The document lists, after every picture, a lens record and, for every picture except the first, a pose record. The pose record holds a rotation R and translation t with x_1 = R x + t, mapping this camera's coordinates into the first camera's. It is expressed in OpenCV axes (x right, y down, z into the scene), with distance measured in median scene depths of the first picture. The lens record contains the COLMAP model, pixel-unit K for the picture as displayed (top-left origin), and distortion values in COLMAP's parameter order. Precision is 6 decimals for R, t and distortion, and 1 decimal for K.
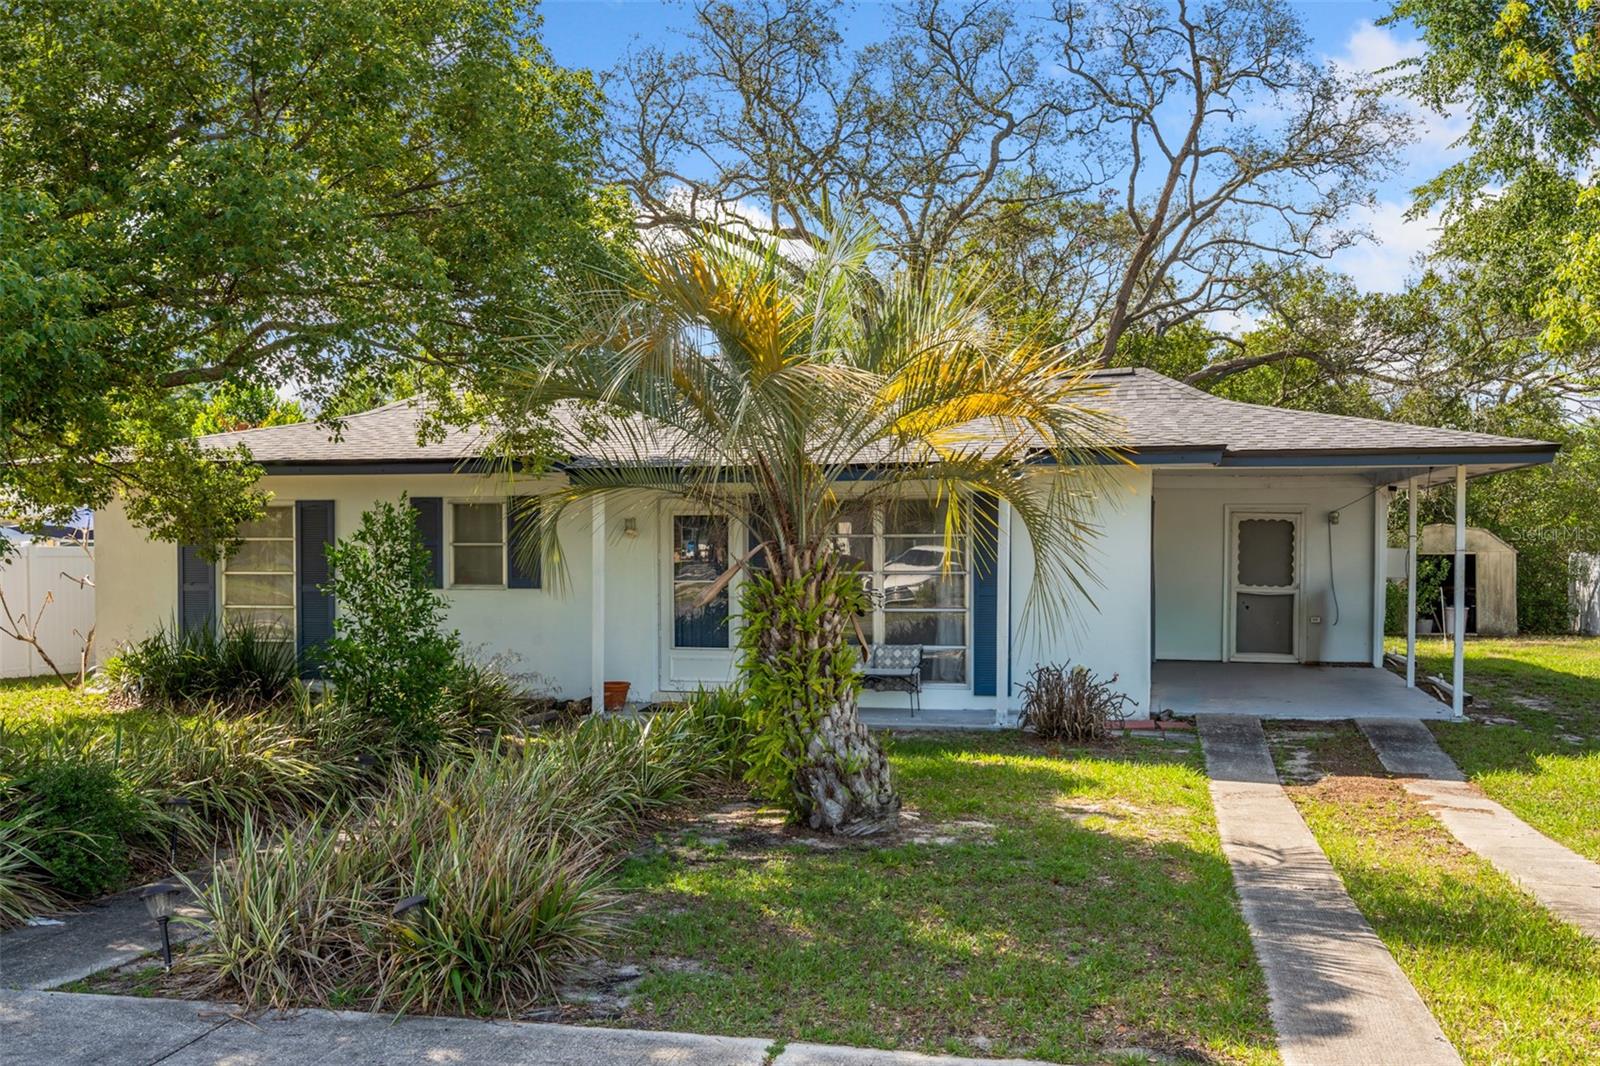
lens RADIAL K [[1571.8, 0, 790.4], [0, 1571.8, 615.5], [0, 0, 1]] dist [0.017826, 0.000000]
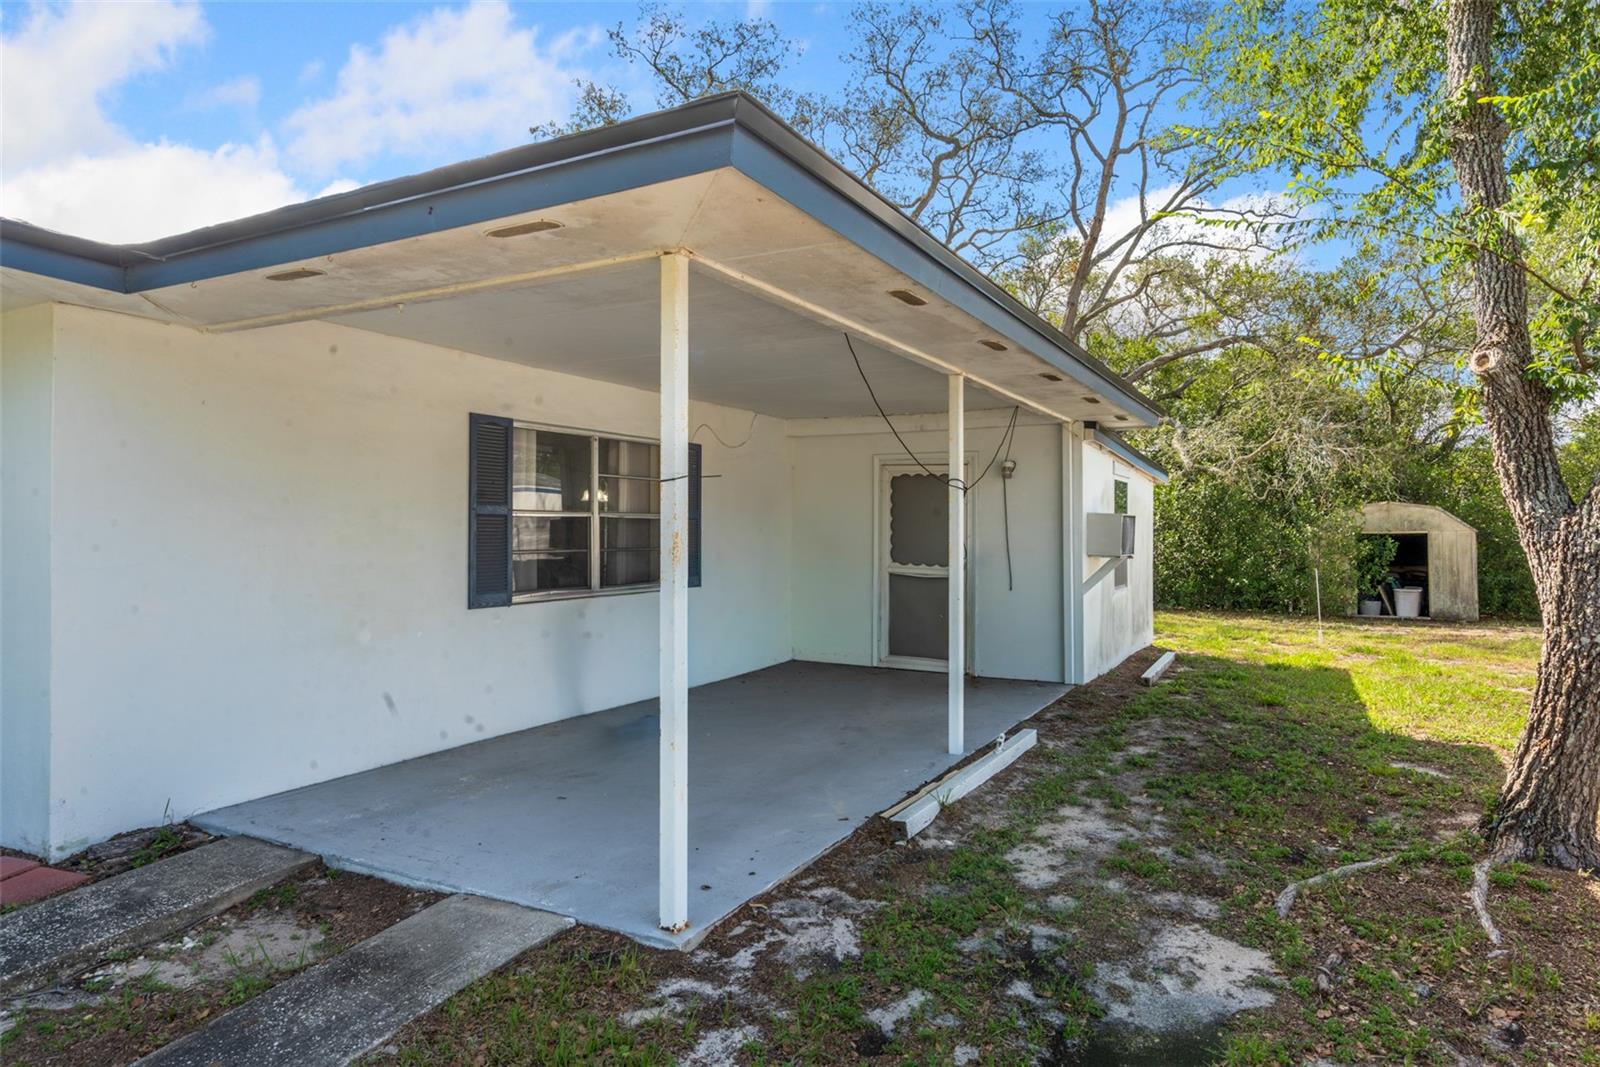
lens RADIAL K [[939.1, 0, 789.5], [0, 939.1, 529.0], [0, 0, 1]] dist [0.006750, 0.002261]
pose [[0.959637, 0.008252, -0.281119, 0.368455], [-0.020973, 0.998886, -0.042274, -0.016164], [0.280457, 0.046463, 0.958741, 0.573185]]
